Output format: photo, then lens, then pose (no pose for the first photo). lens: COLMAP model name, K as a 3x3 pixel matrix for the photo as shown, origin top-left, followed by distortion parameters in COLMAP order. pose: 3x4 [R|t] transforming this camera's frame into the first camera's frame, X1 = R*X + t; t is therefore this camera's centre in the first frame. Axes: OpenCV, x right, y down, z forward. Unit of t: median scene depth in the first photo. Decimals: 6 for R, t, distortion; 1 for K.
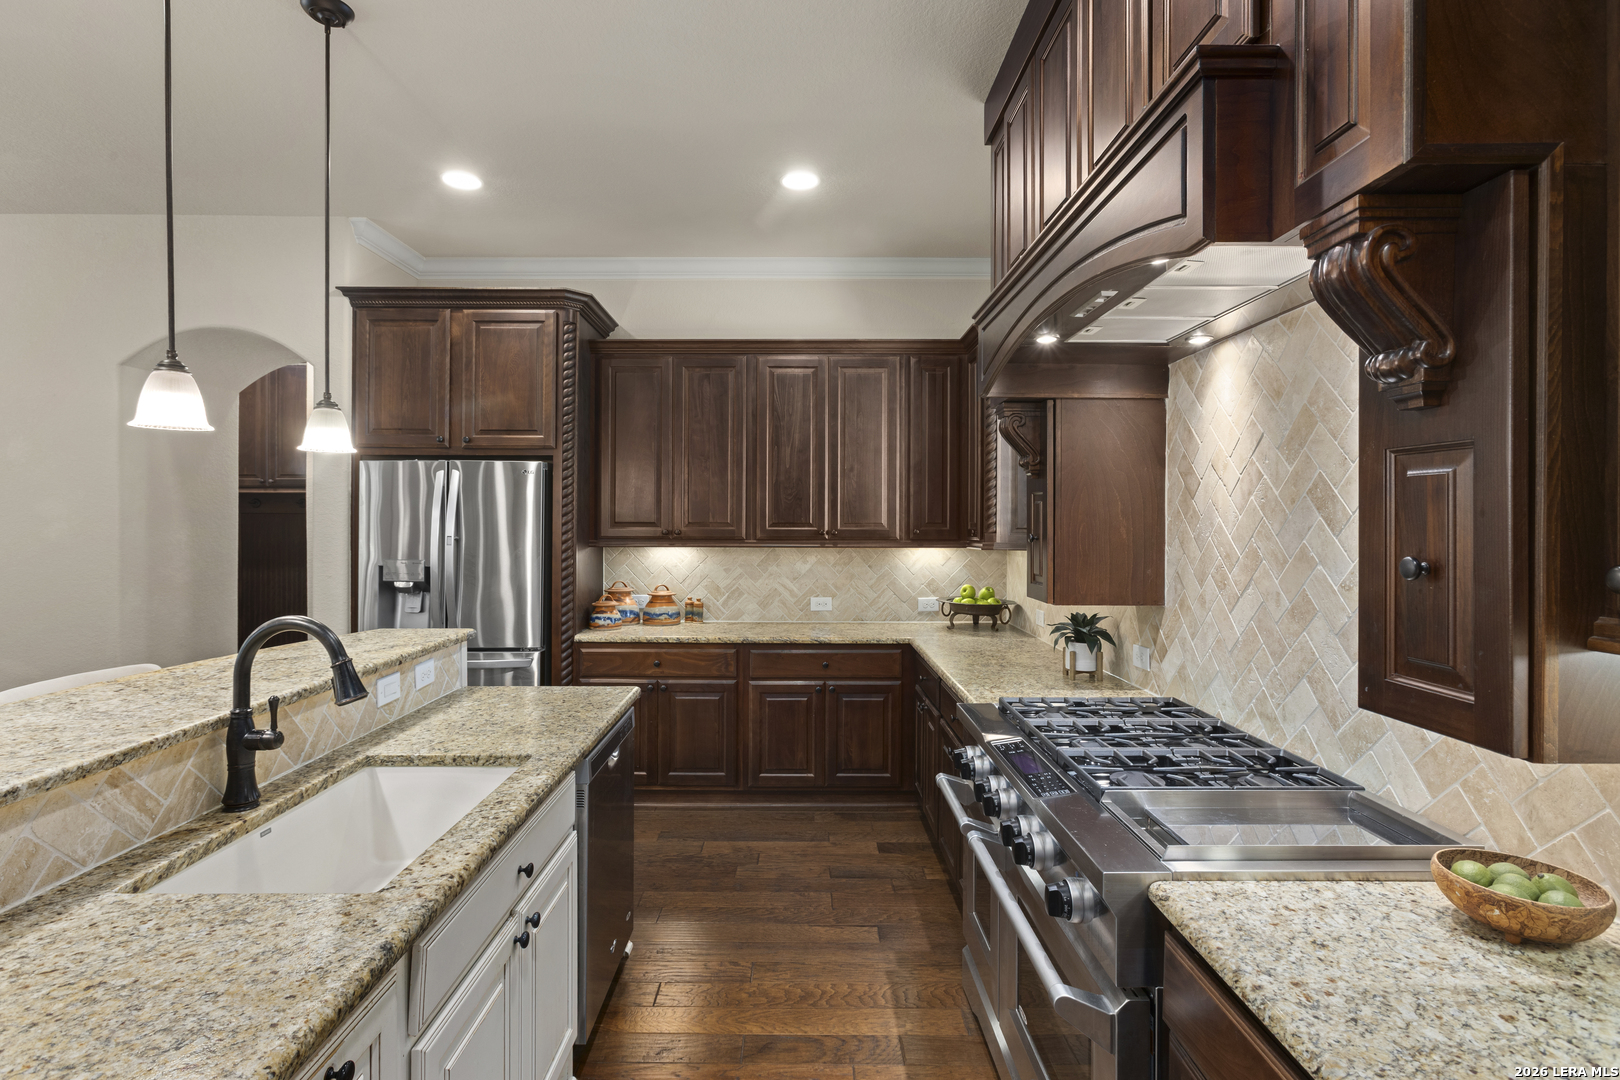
lens RADIAL K [[782.6, 0, 814.6], [0, 782.6, 526.9], [0, 0, 1]] dist [-0.012396, 0.002731]
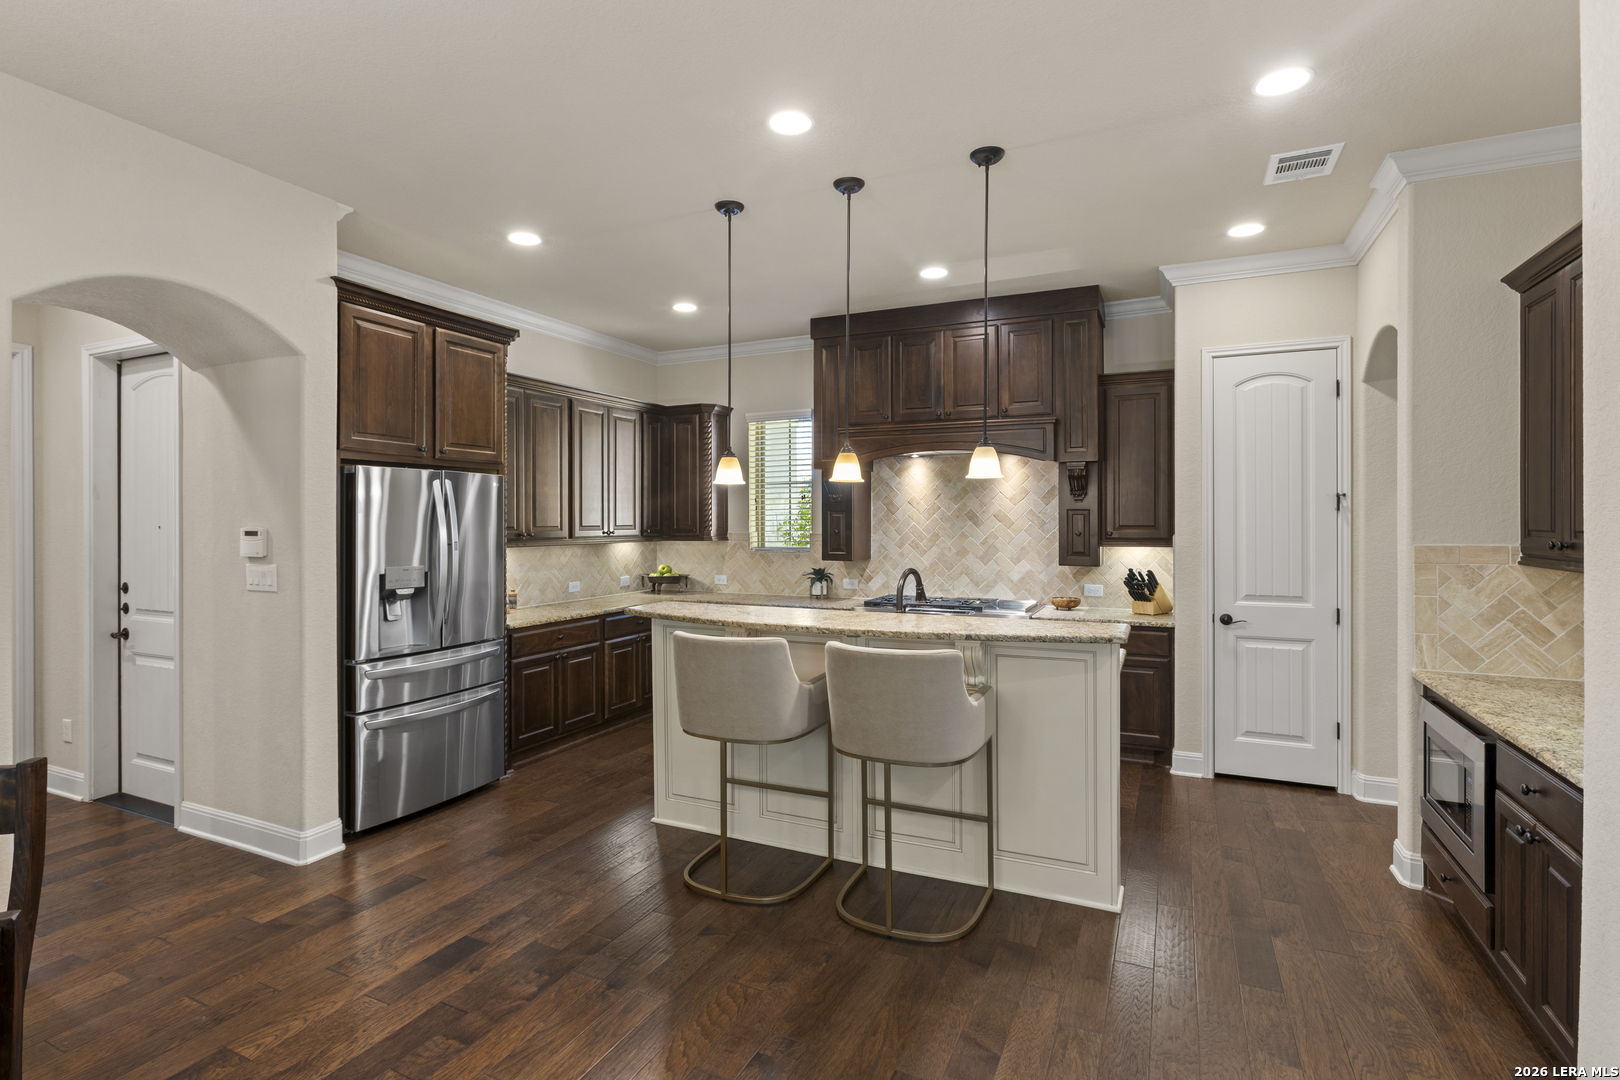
lens RADIAL K [[782.6, 0, 810.2], [0, 782.6, 540.7], [0, 0, 1]] dist [-0.012396, 0.002731]
pose [[0.433702, -0.029898, 0.900560, -1.936662], [0.007054, 0.999531, 0.029787, -0.029099], [-0.901029, -0.006566, 0.433709, 0.145902]]
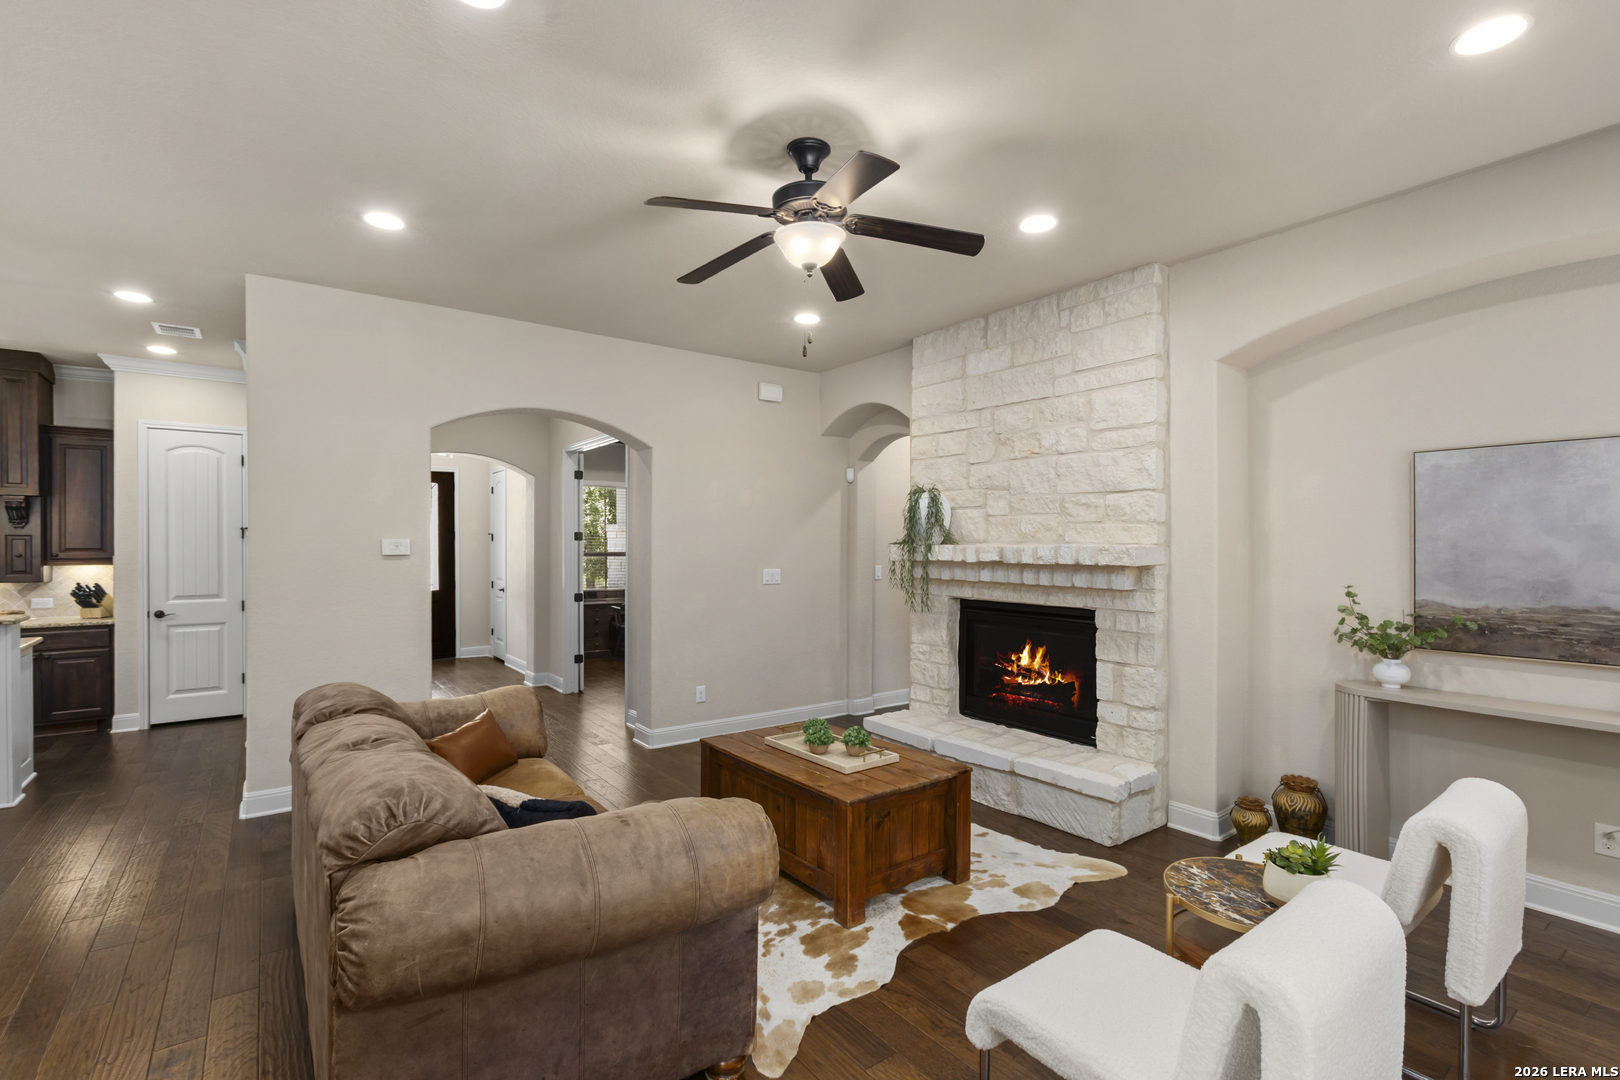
lens RADIAL K [[730.3, 0, 807.4], [0, 730.3, 546.4], [0, 0, 1]] dist [-0.019841, 0.011320]
pose [[-0.581501, -0.007998, 0.813507, -3.129796], [0.000375, 0.999949, 0.010099, -0.032098], [-0.813546, 0.006177, -0.581468, -0.316377]]
